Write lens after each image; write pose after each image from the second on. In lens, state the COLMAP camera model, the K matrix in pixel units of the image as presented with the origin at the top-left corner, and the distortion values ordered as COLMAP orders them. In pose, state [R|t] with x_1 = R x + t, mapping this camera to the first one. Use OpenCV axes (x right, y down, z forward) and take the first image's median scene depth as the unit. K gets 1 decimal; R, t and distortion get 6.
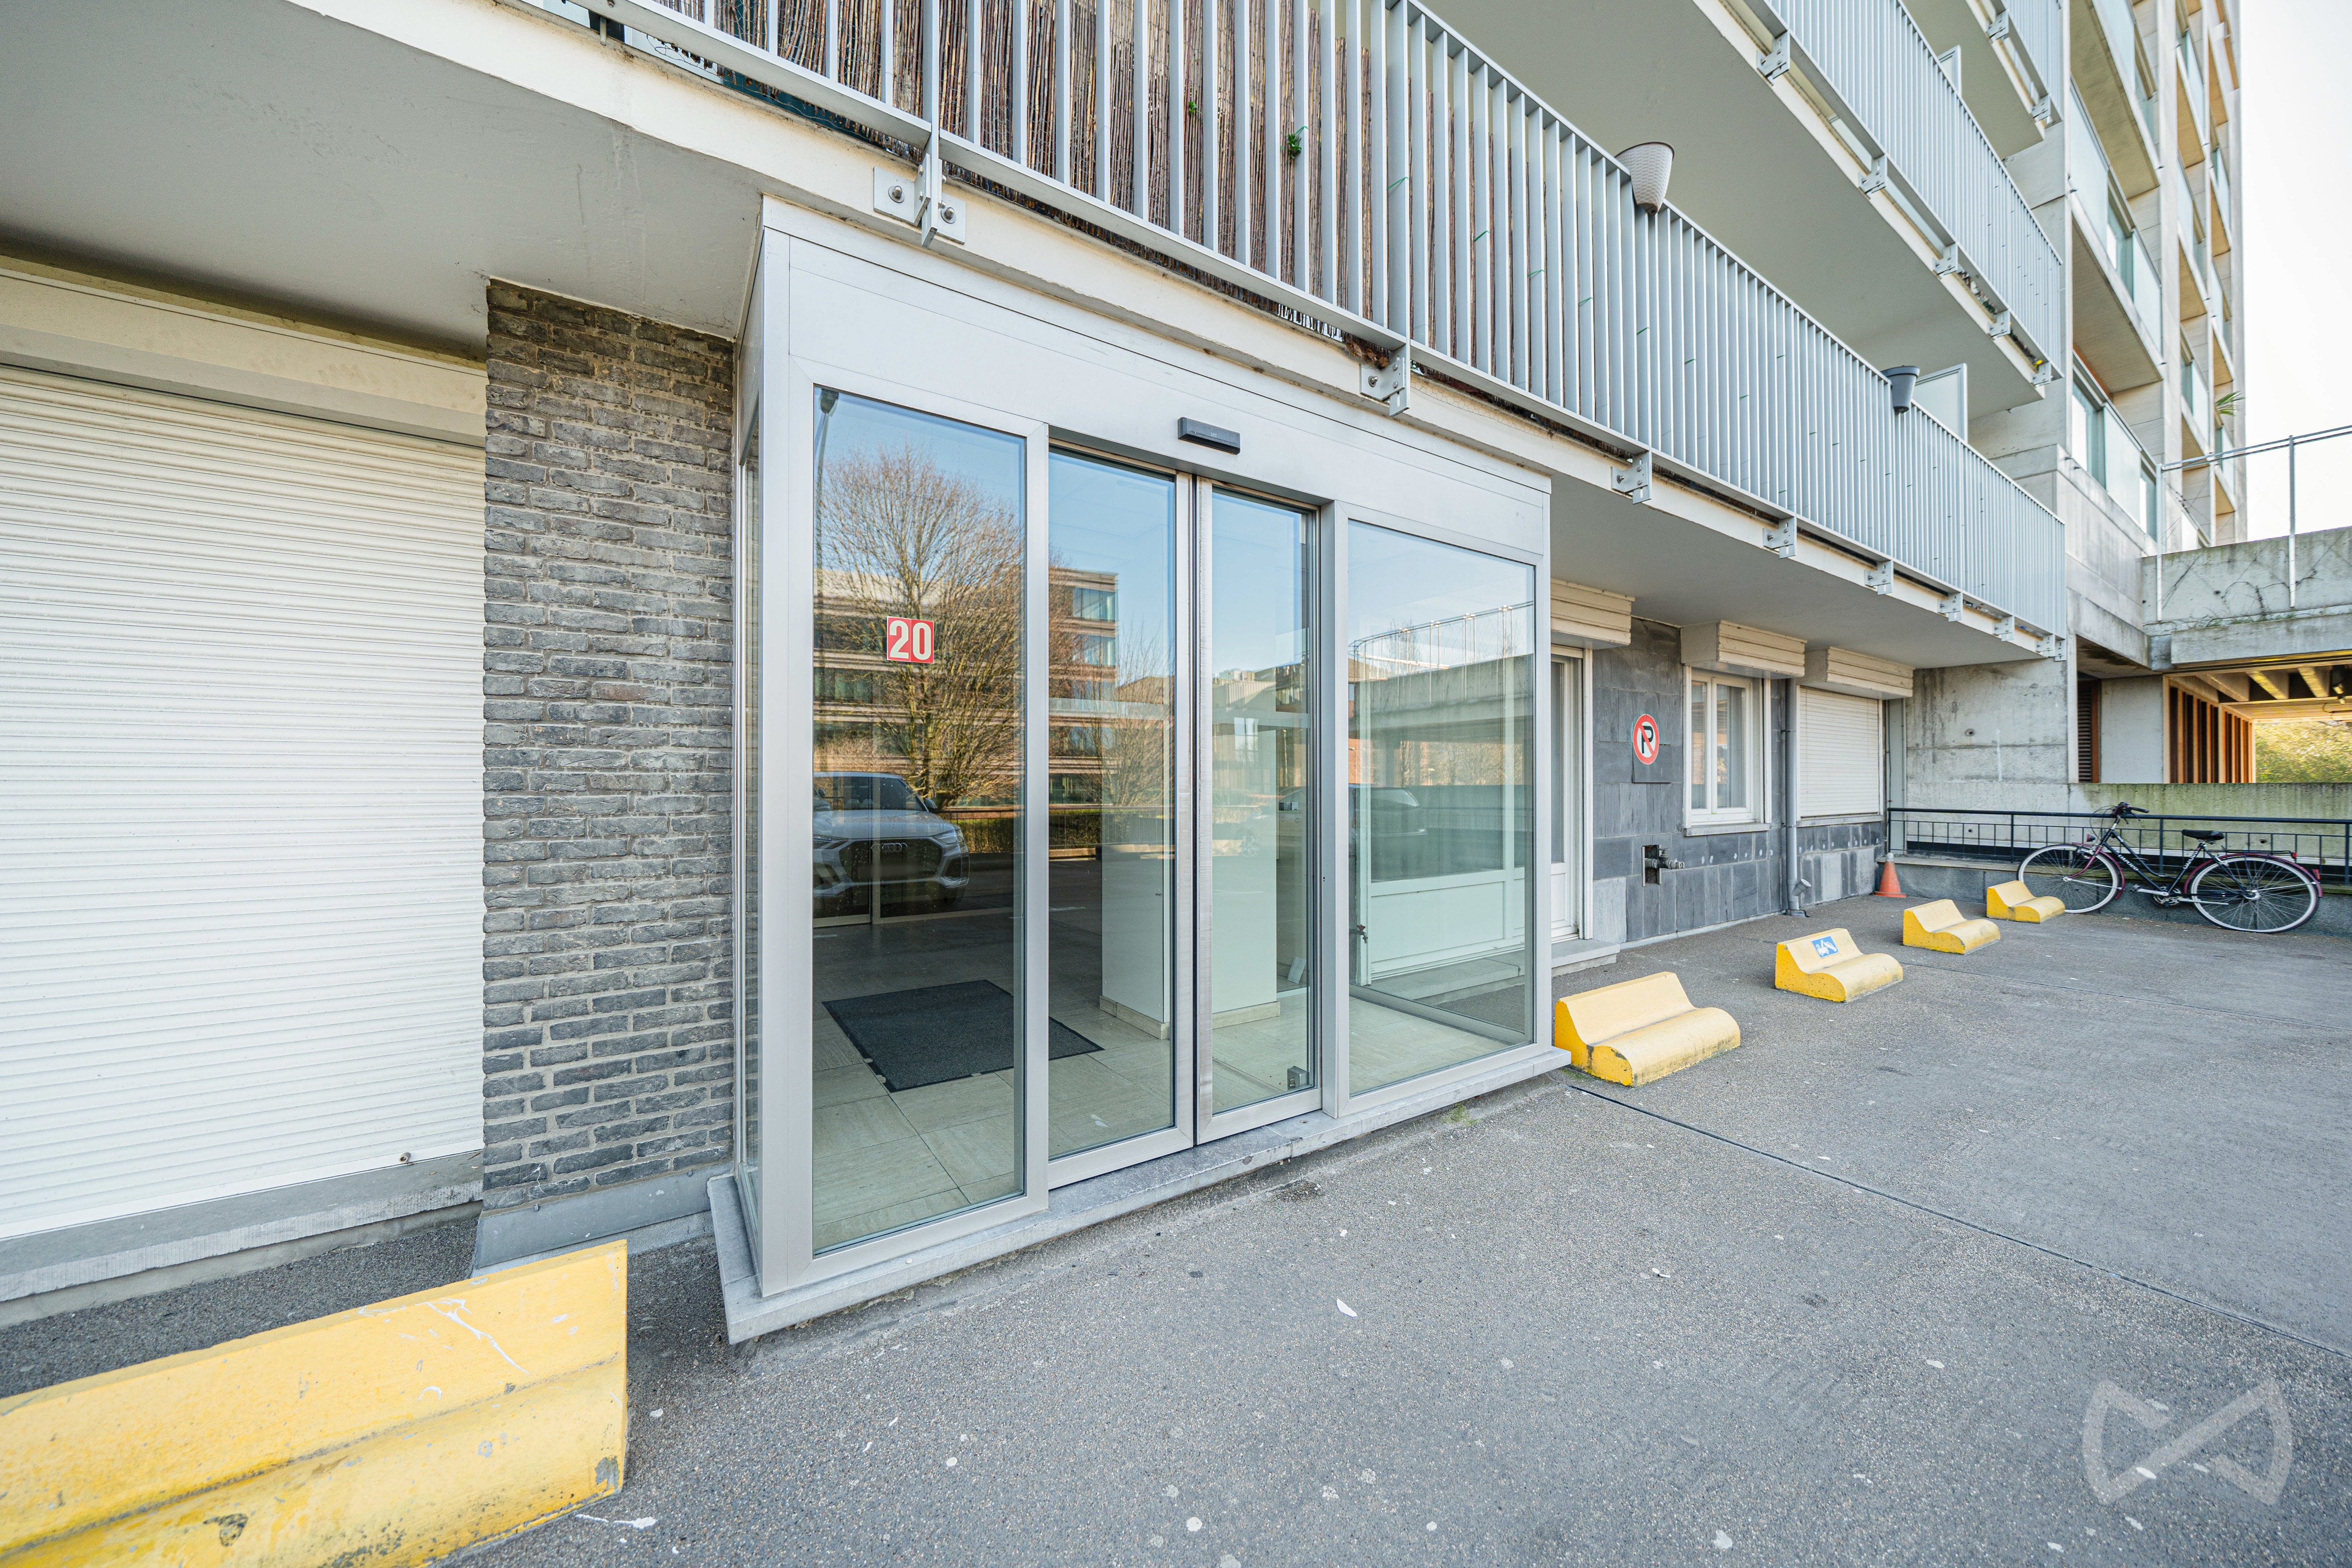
lens RADIAL K [[800.1, 0, 1175.6], [0, 800.1, 780.2], [0, 0, 1]] dist [-0.007518, 0.000278]
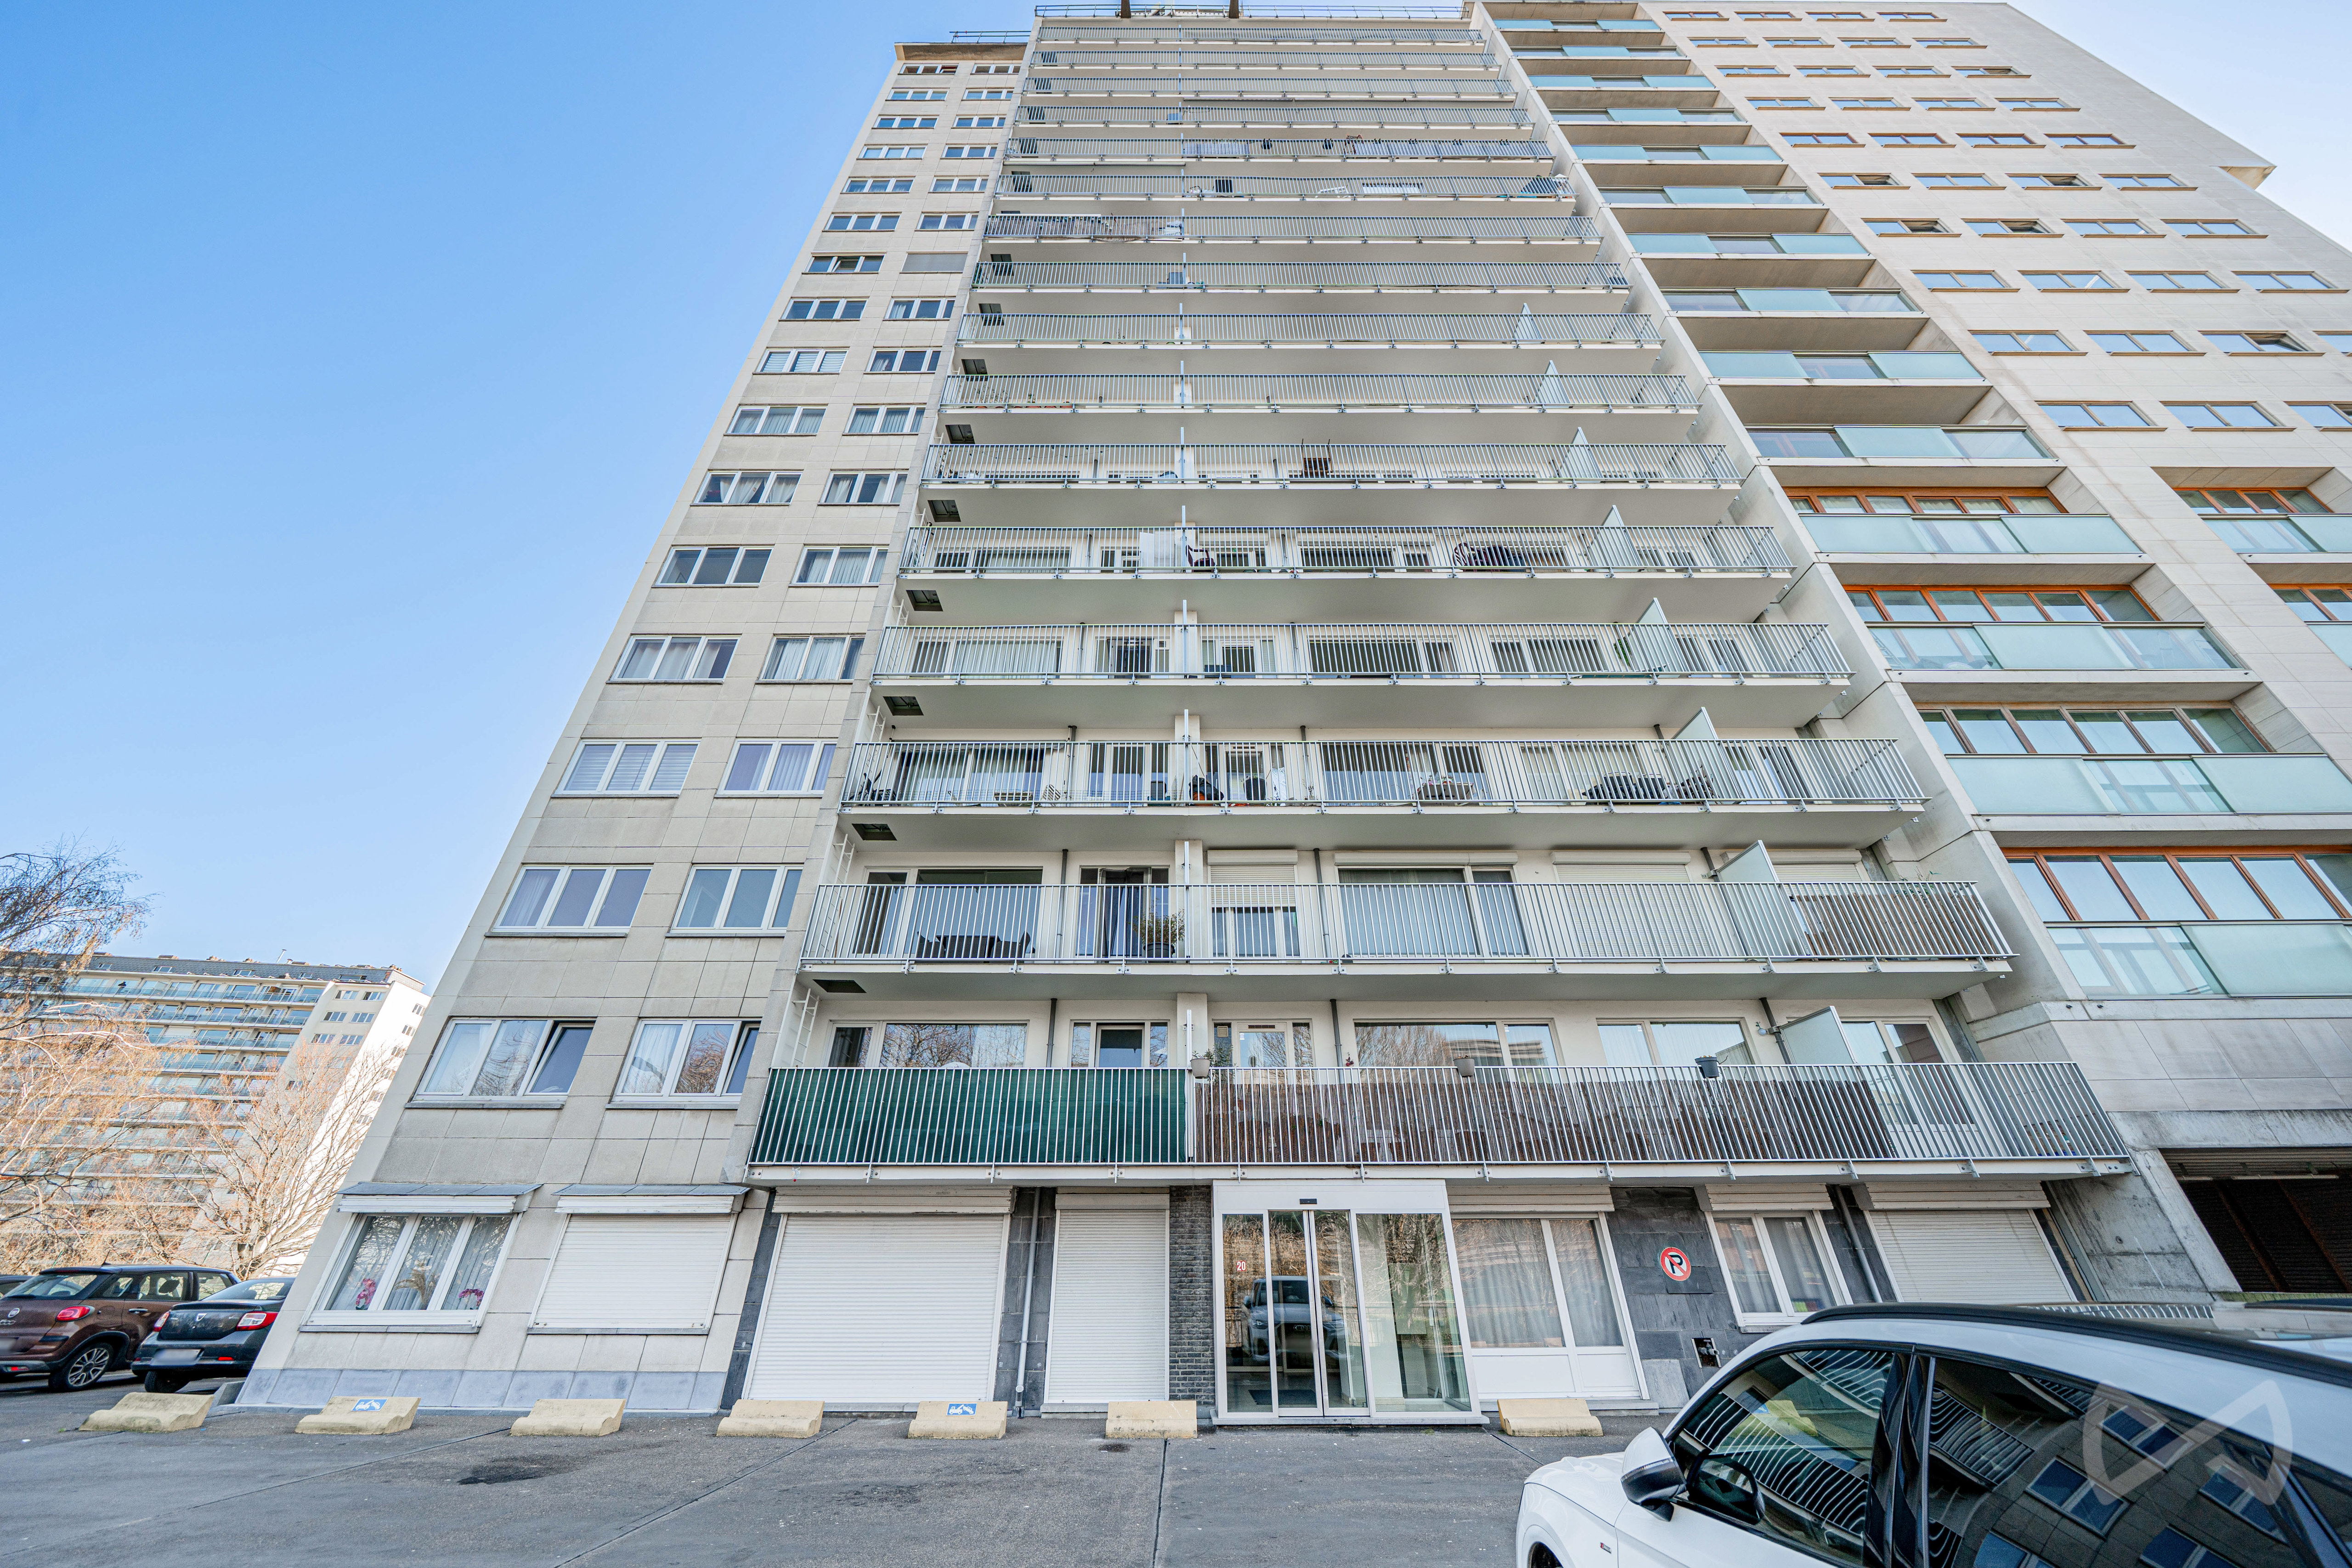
lens RADIAL K [[800.1, 0, 1177.0], [0, 800.1, 782.6], [0, 0, 1]] dist [-0.007518, 0.000278]
pose [[0.837241, -0.290144, -0.463513, 0.810258], [0.004045, 0.850892, -0.525325, -0.038582], [0.546820, 0.437949, 0.713575, -1.322918]]
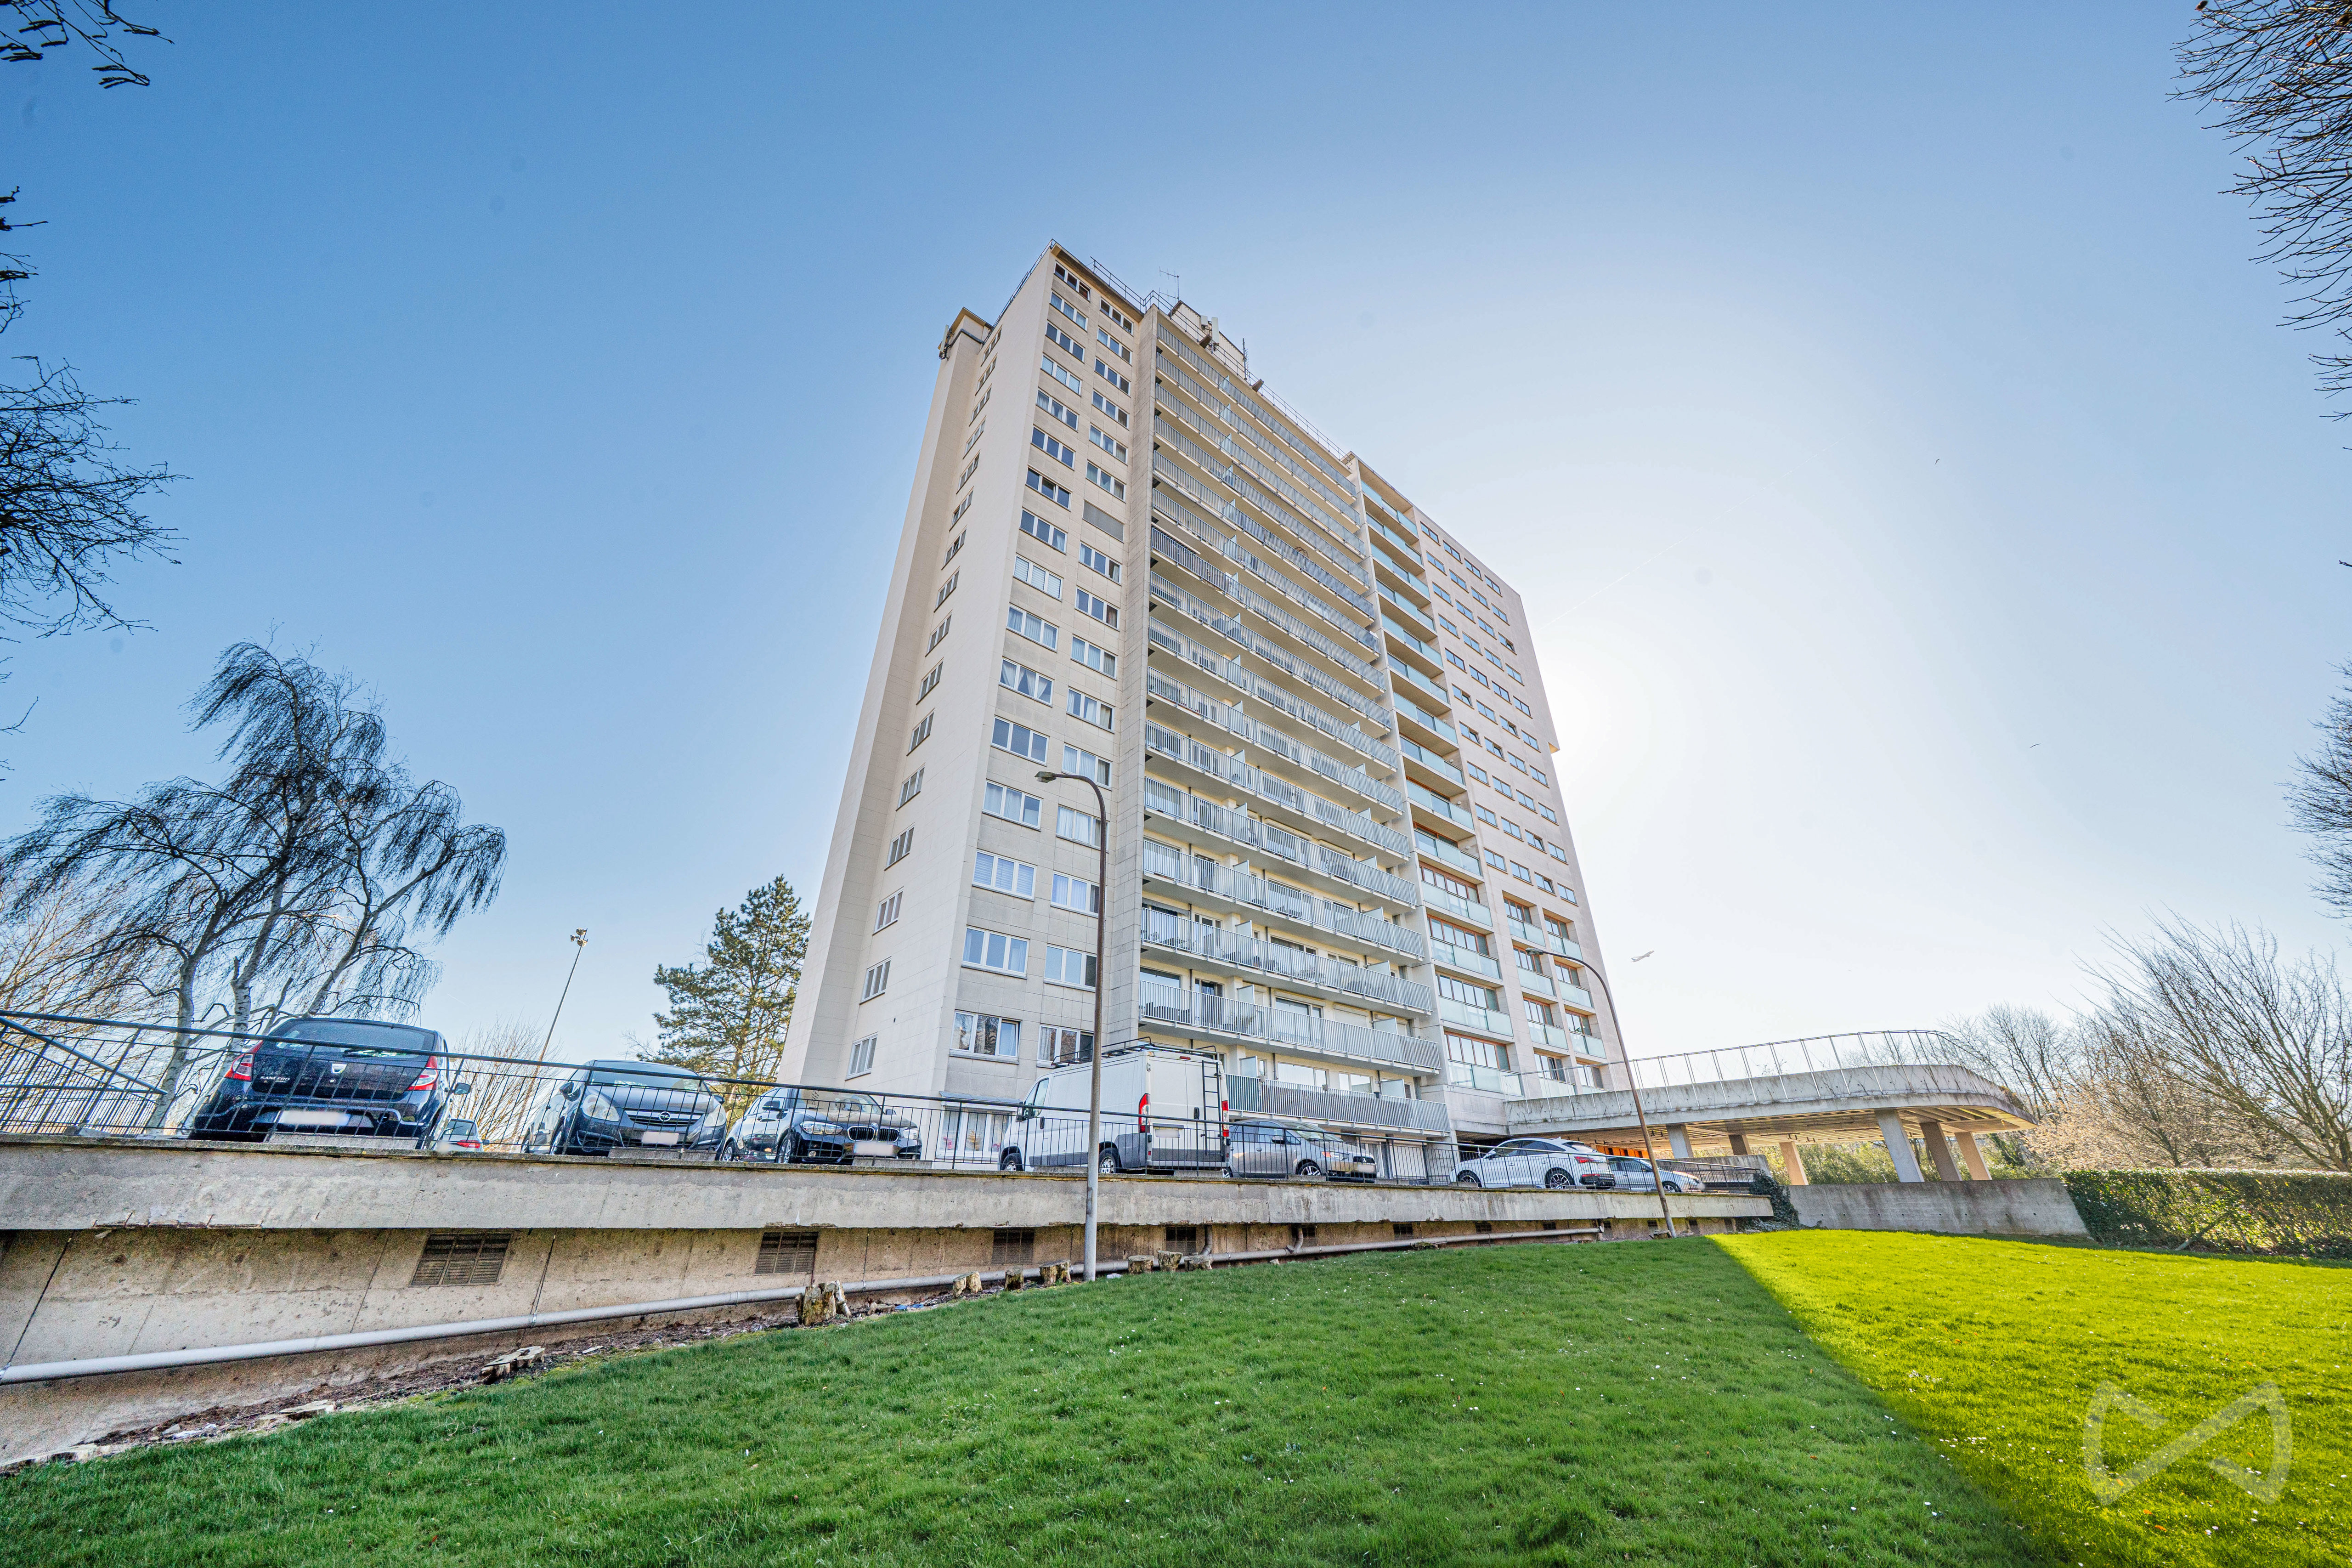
lens RADIAL K [[800.1, 0, 1180.3], [0, 800.1, 784.5], [0, 0, 1]] dist [-0.007518, 0.000278]
pose [[0.991658, 0.059467, 0.114362, -1.324674], [0.001401, 0.882195, -0.470882, 0.277895], [-0.128891, 0.467114, 0.874752, -4.795156]]
